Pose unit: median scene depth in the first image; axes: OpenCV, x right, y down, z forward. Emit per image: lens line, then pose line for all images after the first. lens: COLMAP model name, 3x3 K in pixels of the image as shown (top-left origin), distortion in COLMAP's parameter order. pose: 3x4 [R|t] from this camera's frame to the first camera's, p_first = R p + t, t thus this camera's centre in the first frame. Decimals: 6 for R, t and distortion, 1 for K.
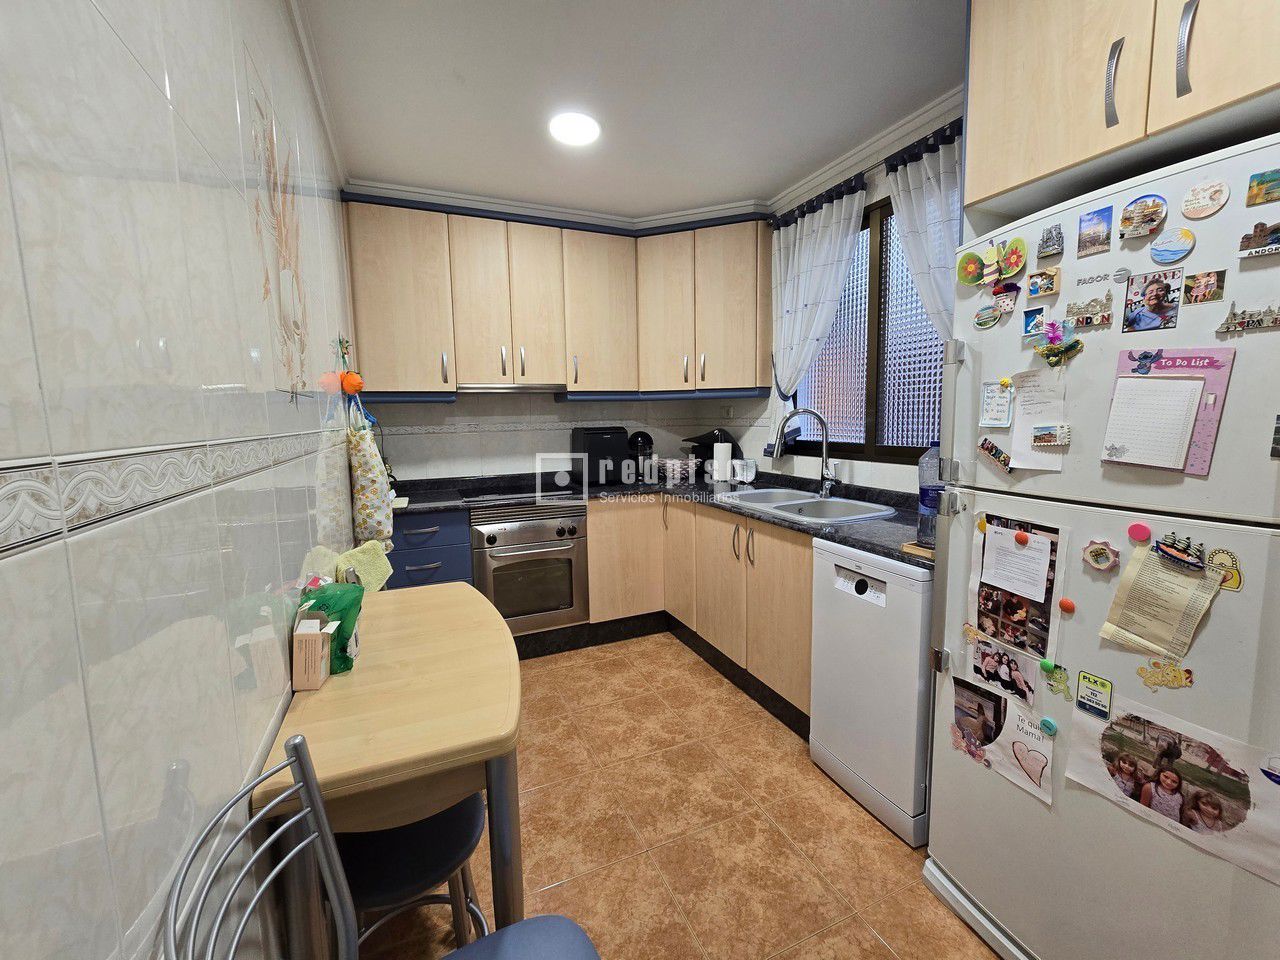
lens RADIAL K [[526.0, 0, 639.8], [0, 526.0, 475.3], [0, 0, 1]] dist [-0.000080, 0.000620]
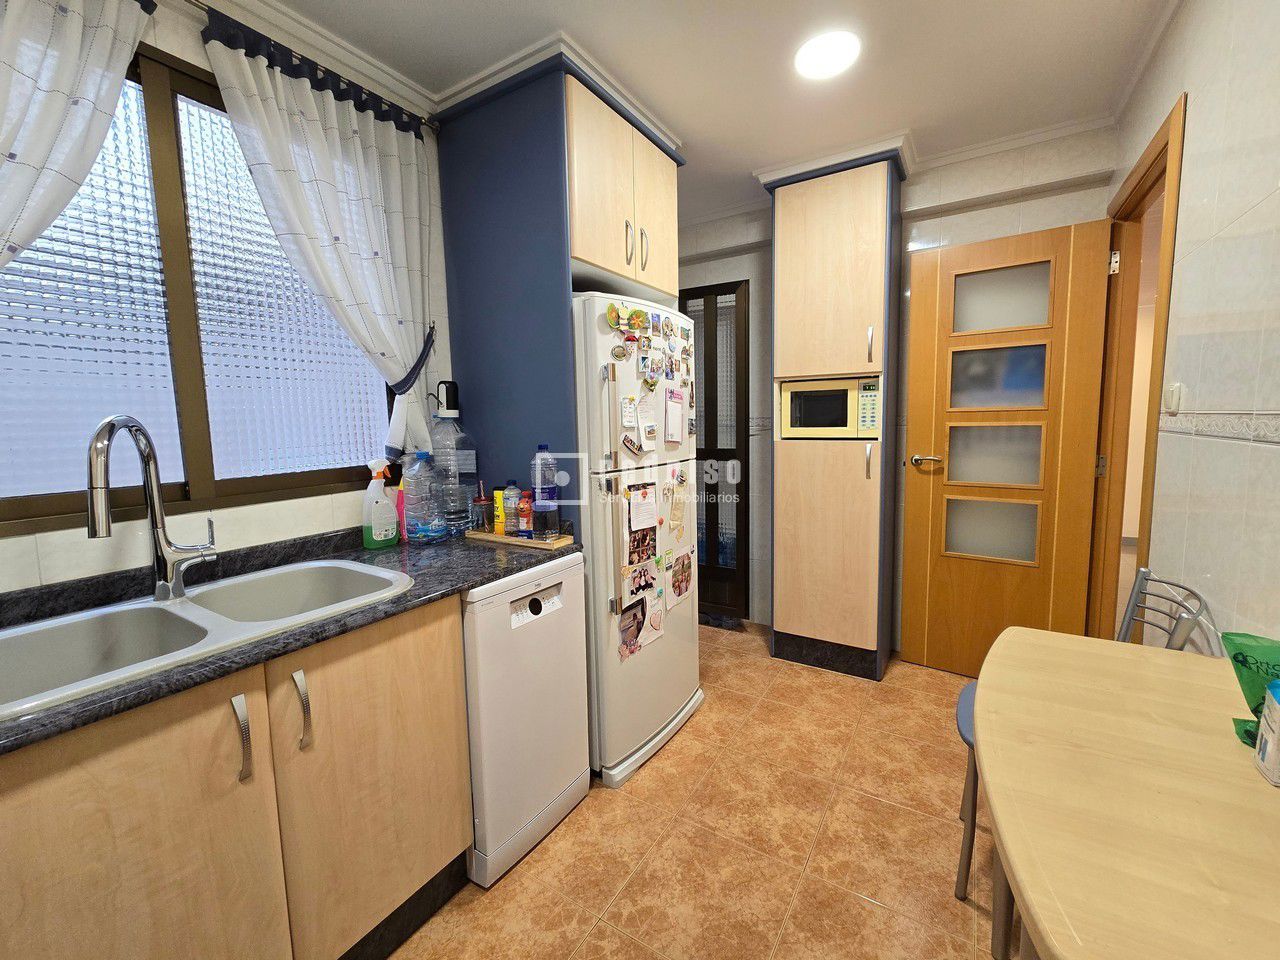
lens RADIAL K [[526.0, 0, 641.8], [0, 526.0, 473.6], [0, 0, 1]] dist [-0.000080, 0.000620]
pose [[-0.555429, -0.053195, 0.829861, -0.613462], [0.131003, 0.979893, 0.150493, -0.184708], [-0.821180, 0.192303, -0.537292, 1.813268]]
